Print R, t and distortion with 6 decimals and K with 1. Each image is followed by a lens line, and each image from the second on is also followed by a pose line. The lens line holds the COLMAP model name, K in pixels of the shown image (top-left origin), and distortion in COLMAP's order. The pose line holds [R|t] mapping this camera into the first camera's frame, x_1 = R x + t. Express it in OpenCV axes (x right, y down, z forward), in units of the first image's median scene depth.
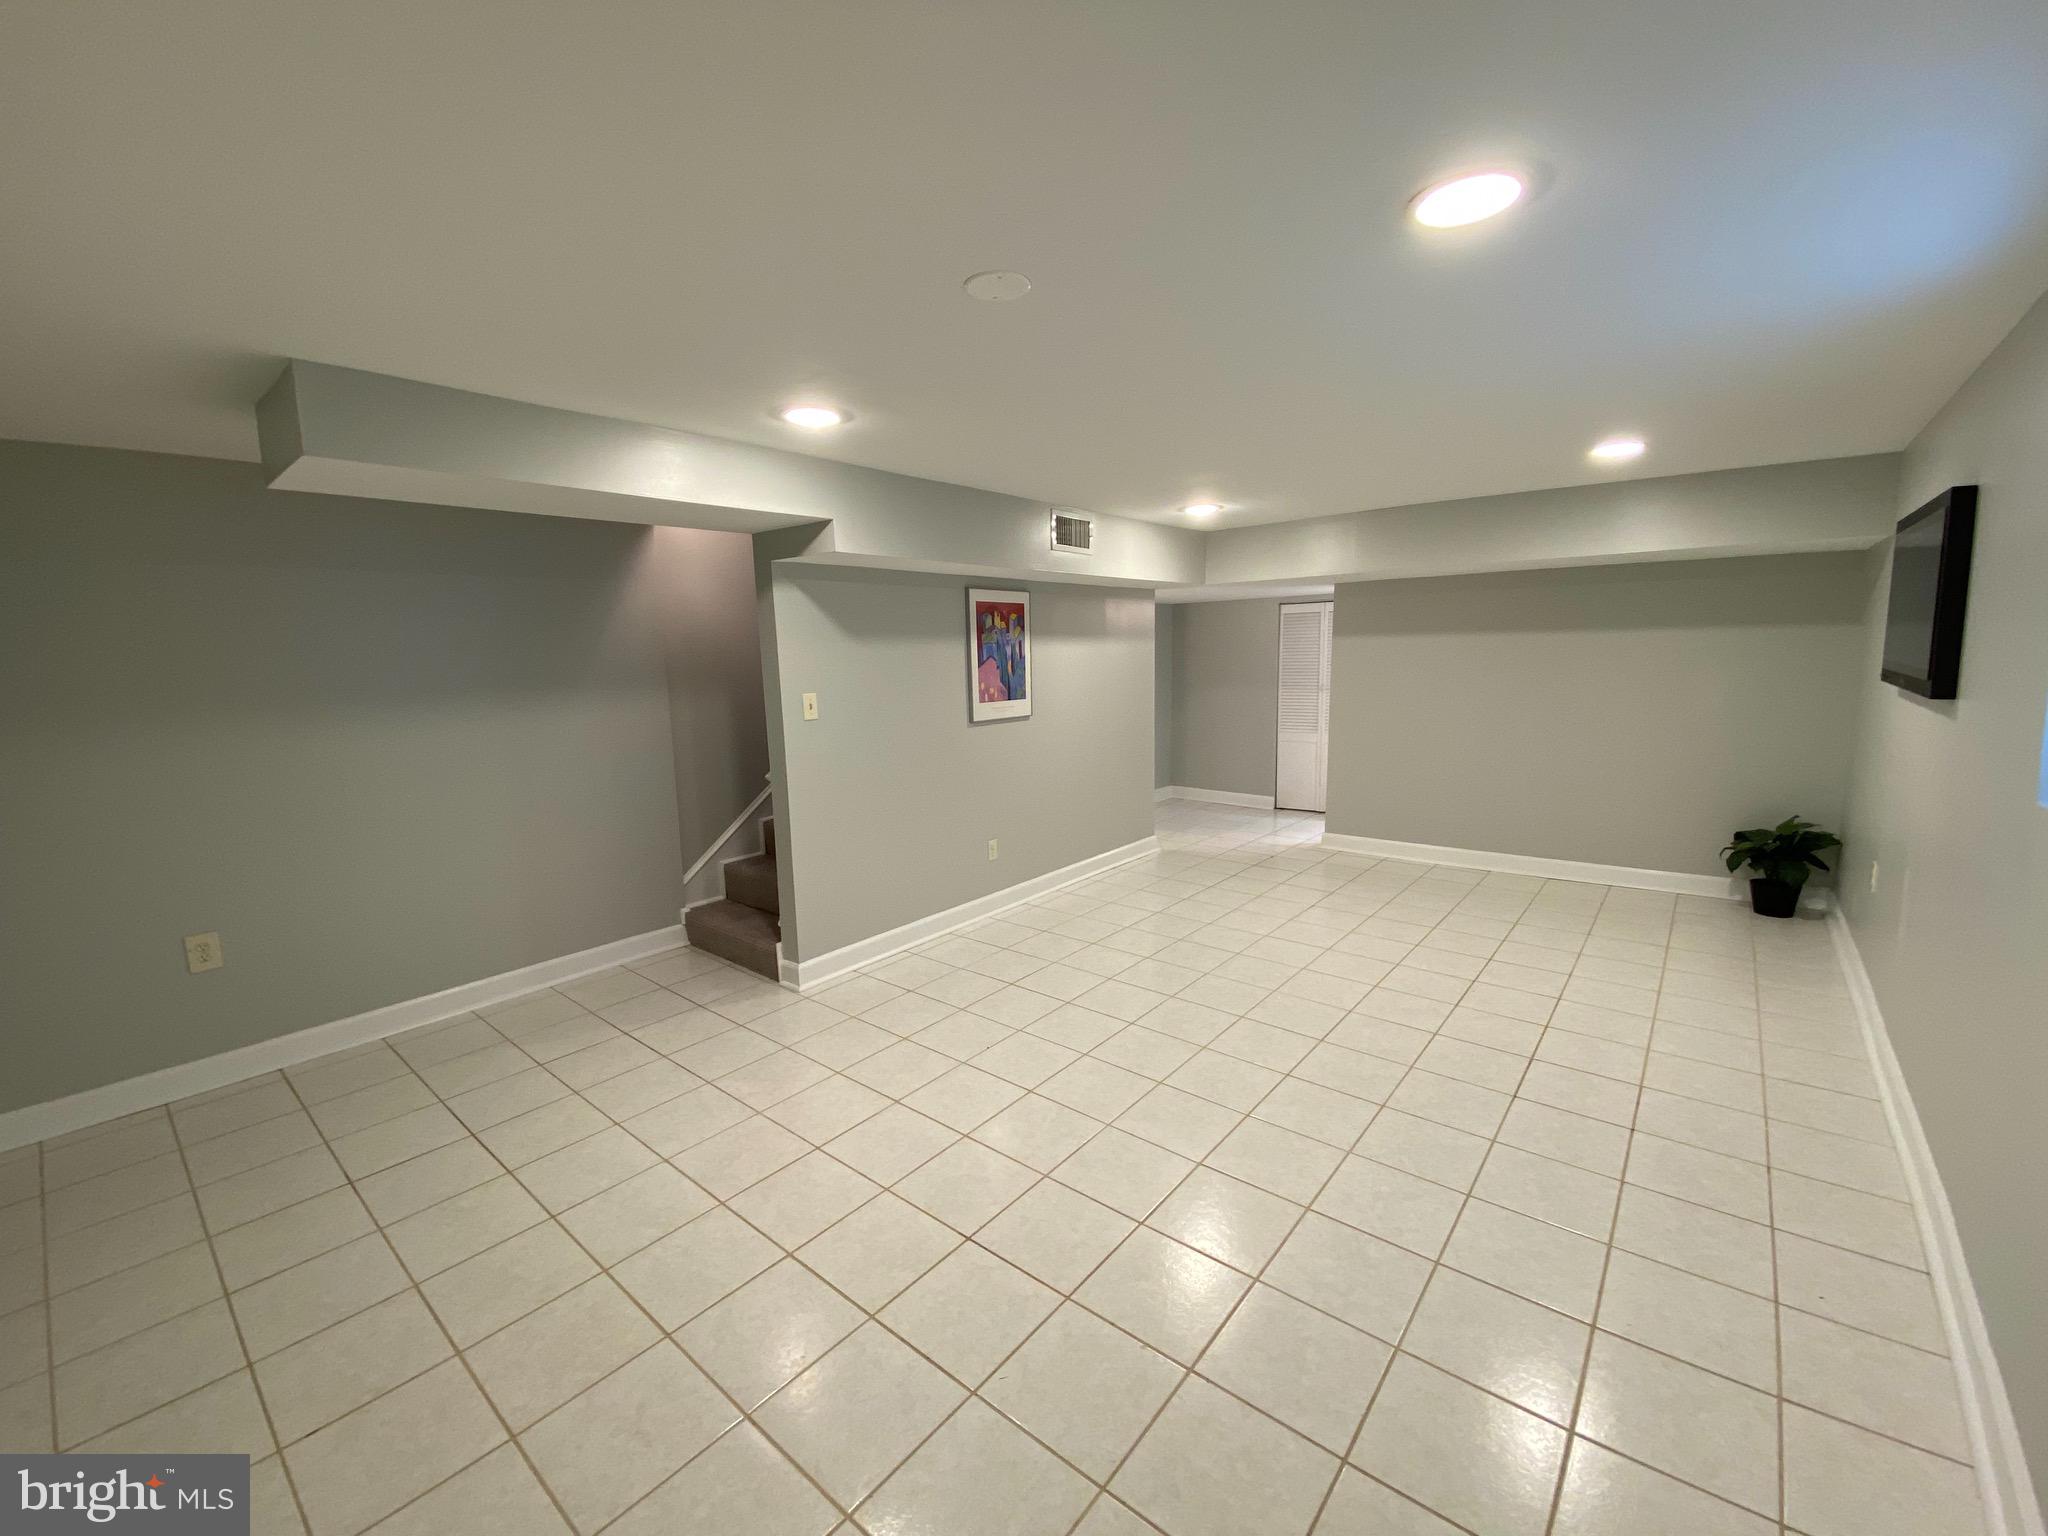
lens RADIAL K [[829.9, 0, 1020.5], [0, 829.9, 759.1], [0, 0, 1]] dist [0.006446, -0.014578]
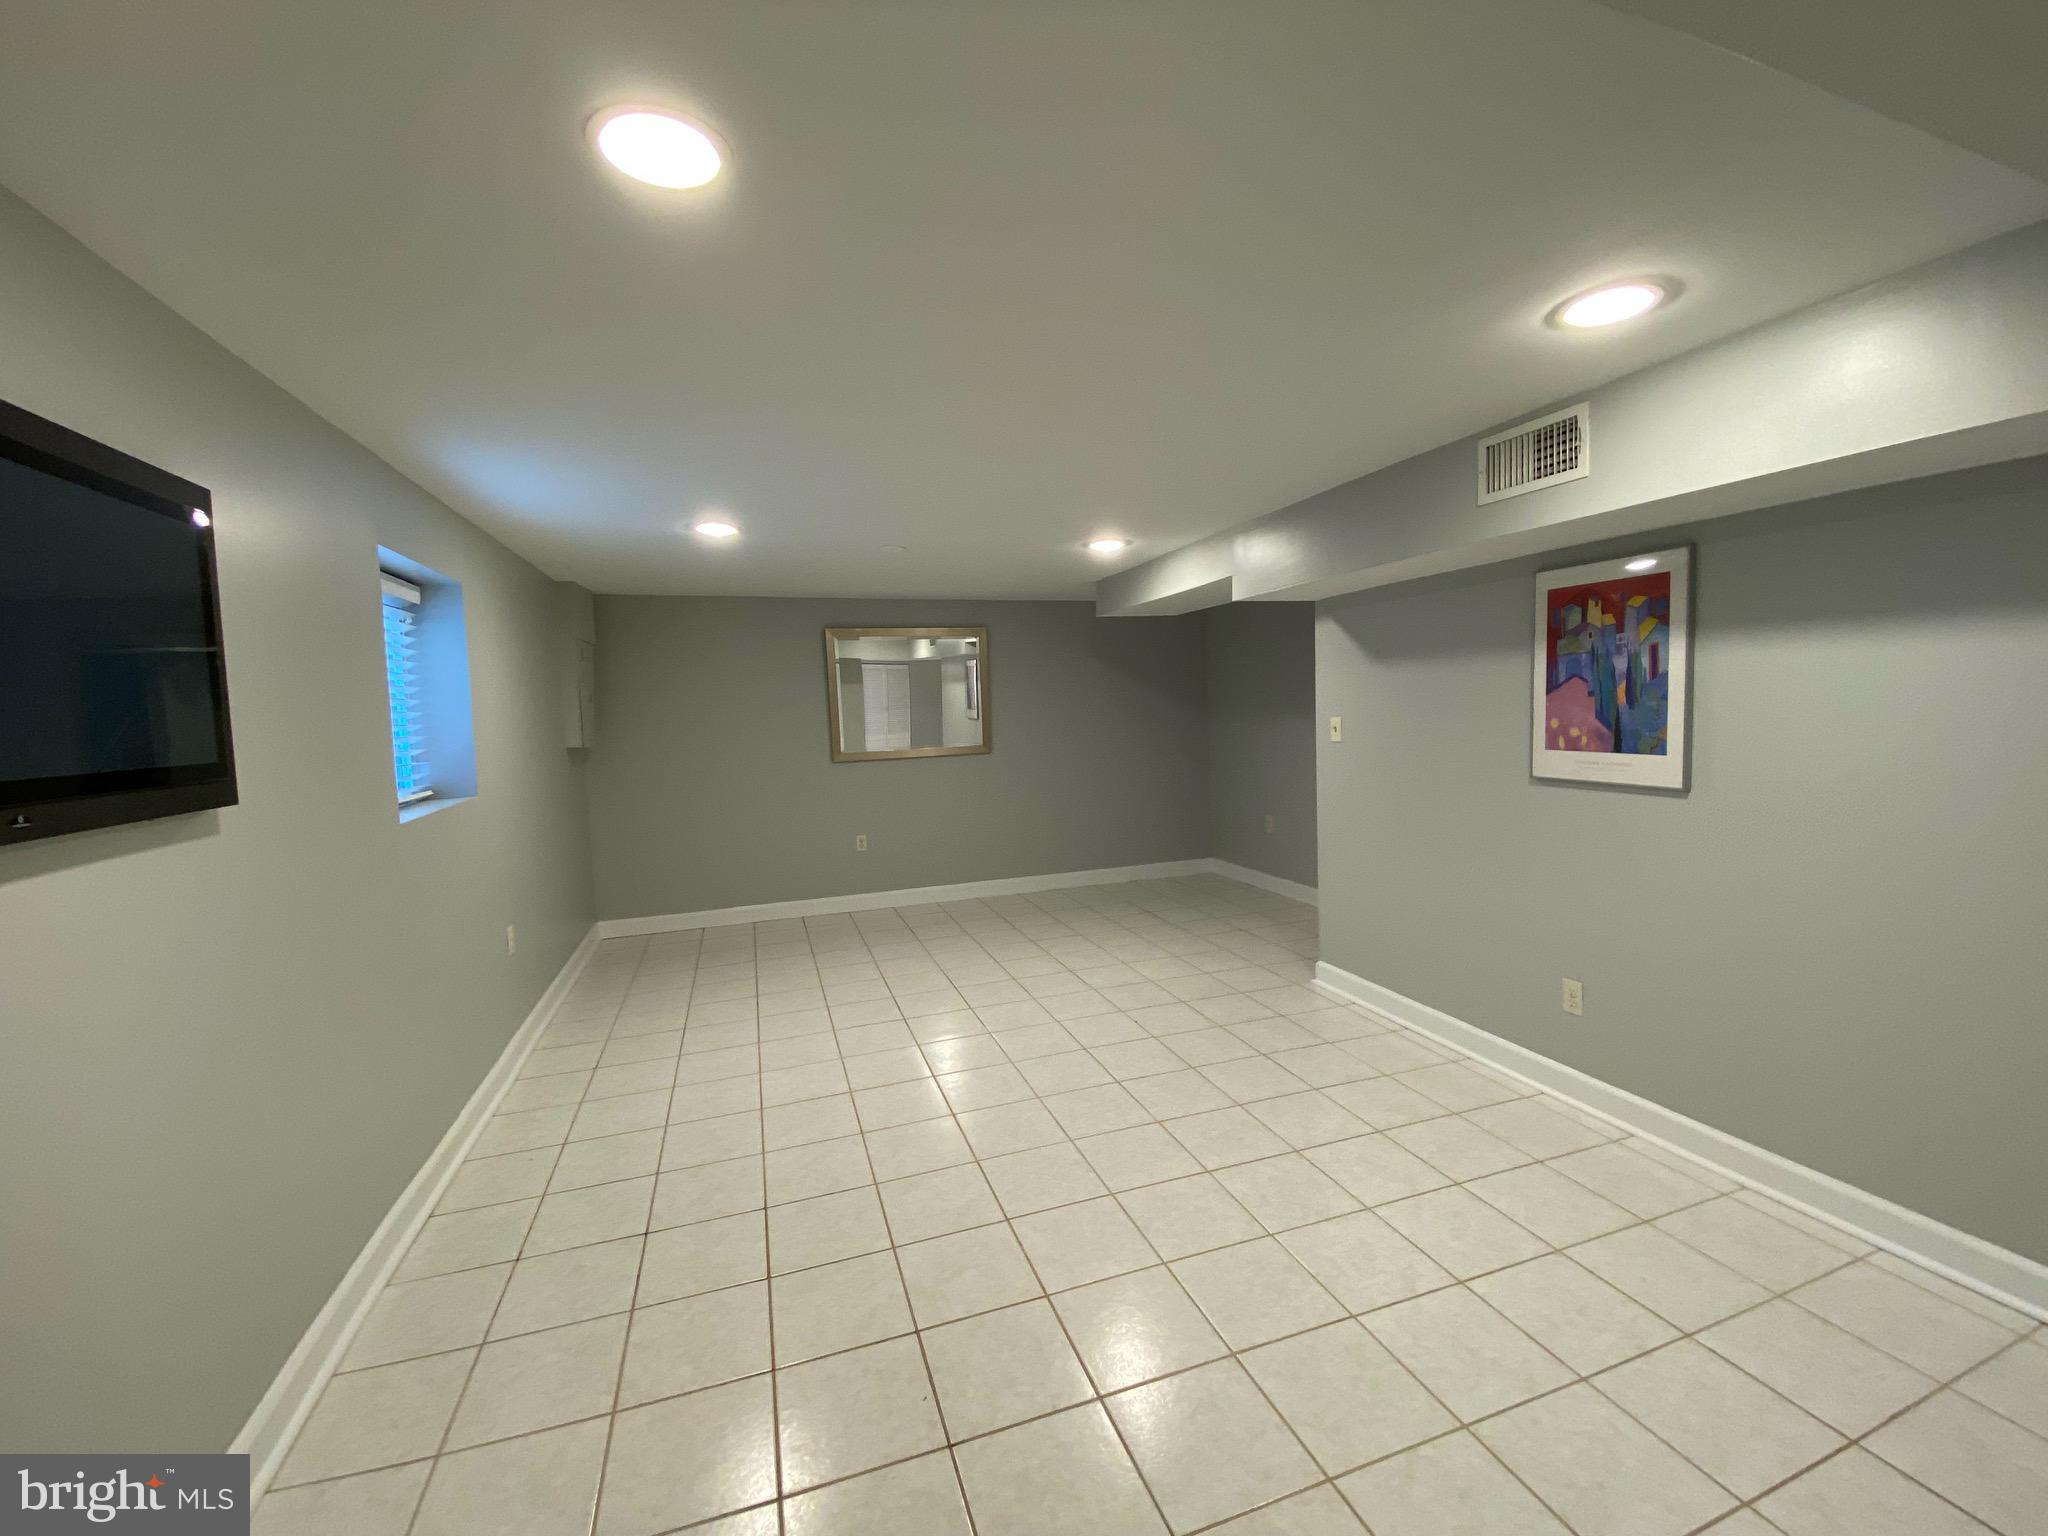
lens RADIAL K [[829.9, 0, 1029.7], [0, 829.9, 771.9], [0, 0, 1]] dist [0.006446, -0.014578]
pose [[-0.525754, 0.097012, -0.845086, 0.693828], [-0.078017, 0.983789, 0.161471, -0.121961], [0.847051, 0.150825, -0.509663, 0.987859]]
